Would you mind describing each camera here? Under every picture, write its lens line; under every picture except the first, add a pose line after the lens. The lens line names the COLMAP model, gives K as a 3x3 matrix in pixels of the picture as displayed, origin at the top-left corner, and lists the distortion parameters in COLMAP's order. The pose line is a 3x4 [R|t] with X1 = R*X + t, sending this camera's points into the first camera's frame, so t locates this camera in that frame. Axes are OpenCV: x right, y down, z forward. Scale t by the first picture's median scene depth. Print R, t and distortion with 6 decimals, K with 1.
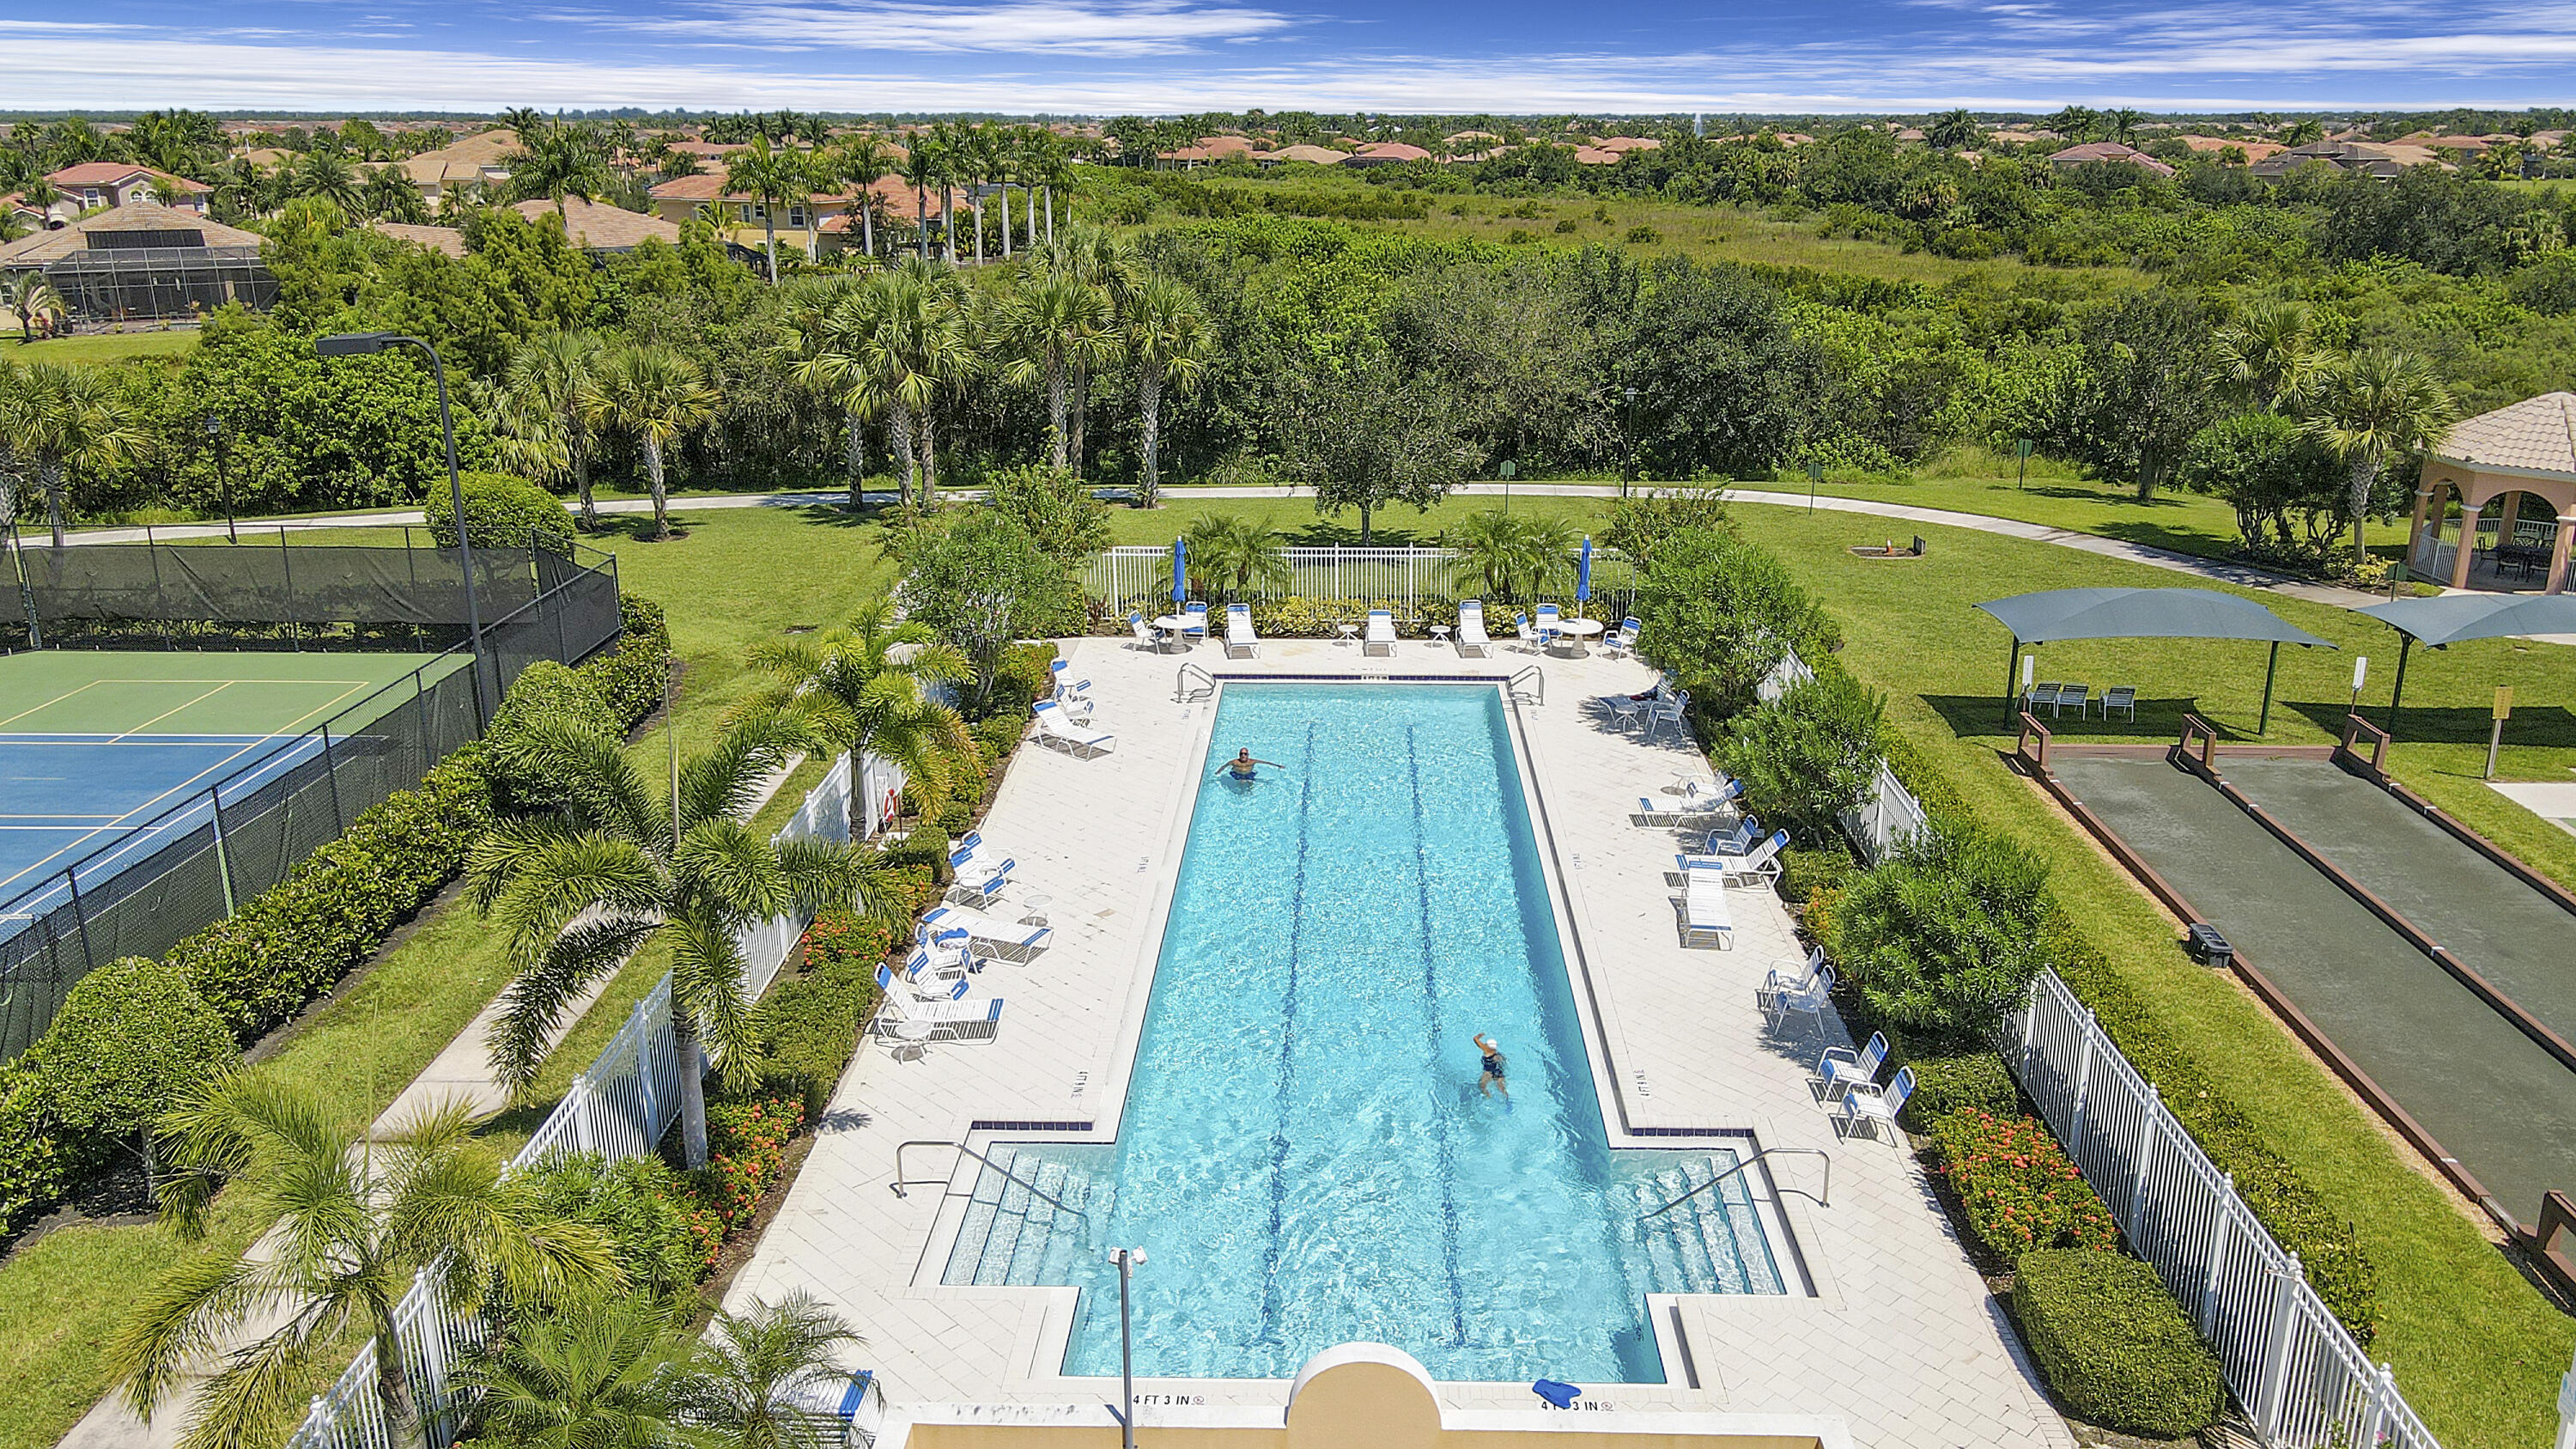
lens RADIAL K [[1832.1, 0, 1305.4], [0, 1832.1, 669.3], [0, 0, 1]] dist [-0.006080, 0.007668]
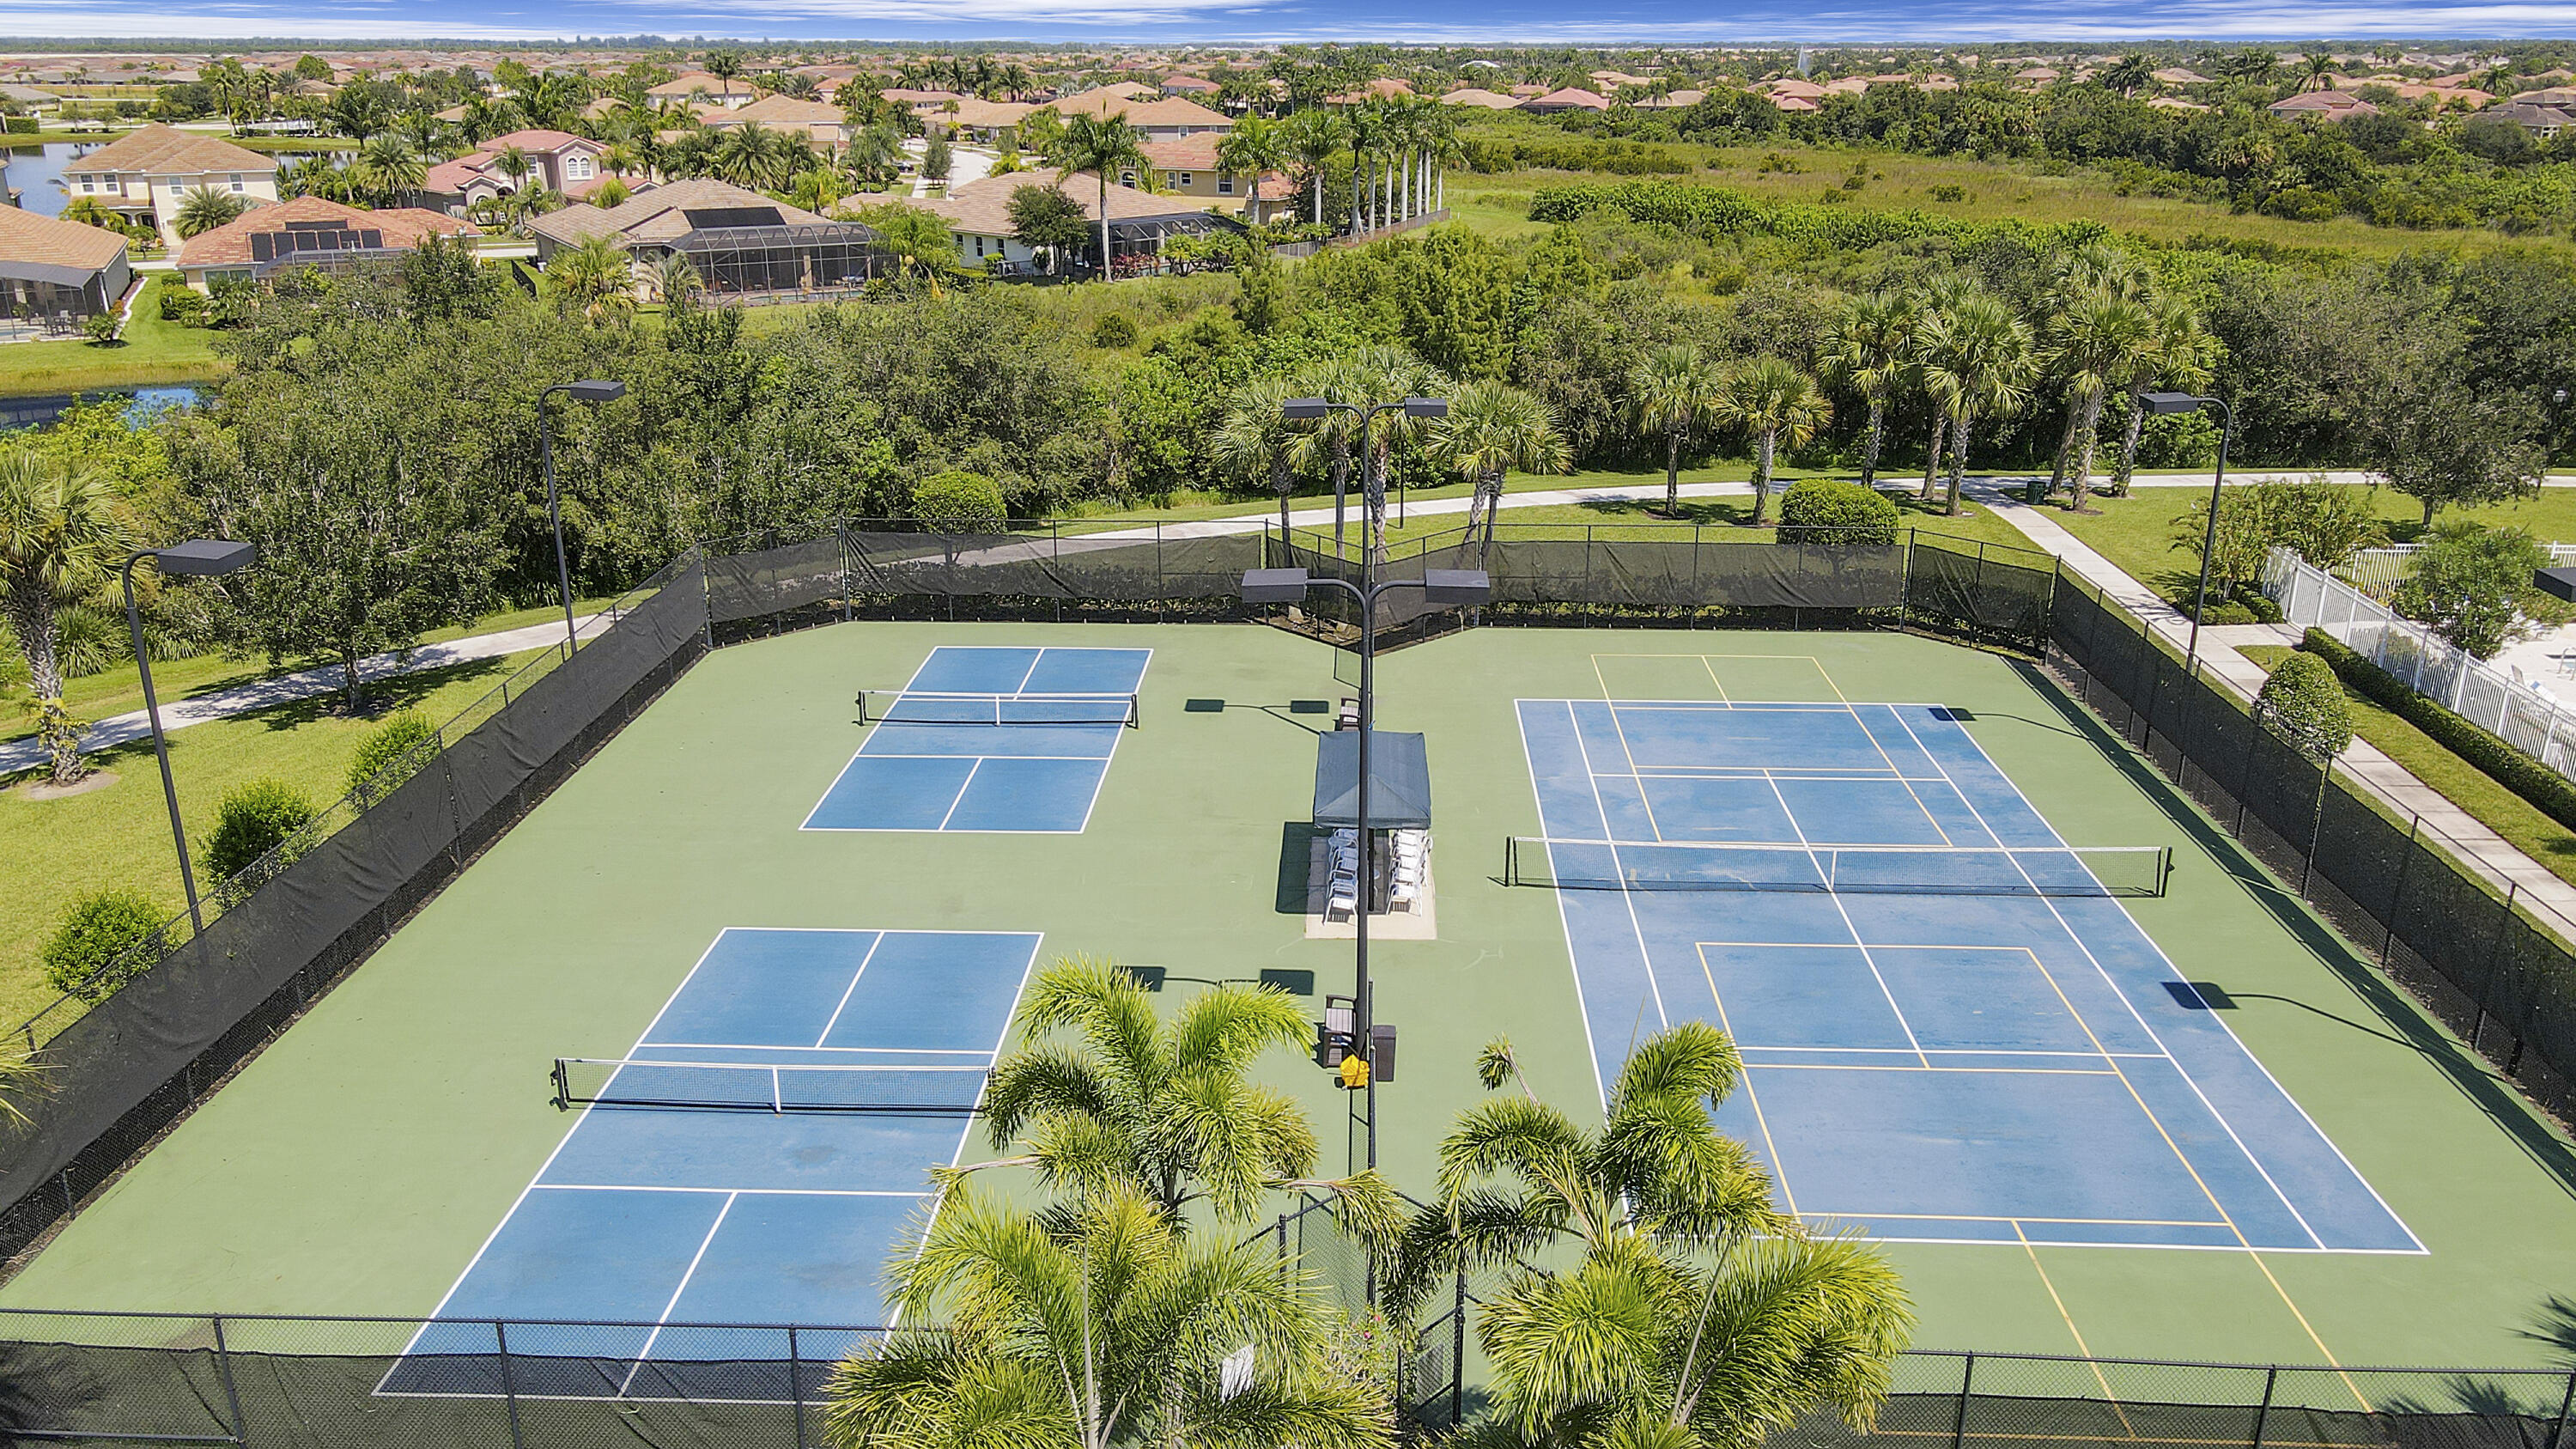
lens RADIAL K [[1847.1, 0, 1283.3], [0, 1847.1, 670.2], [0, 0, 1]] dist [0.001070, -0.001279]
pose [[0.999888, 0.002578, -0.014733, -0.189413], [-0.002076, 0.999419, 0.034023, -0.005625], [0.014813, -0.033988, 0.999312, -0.050973]]
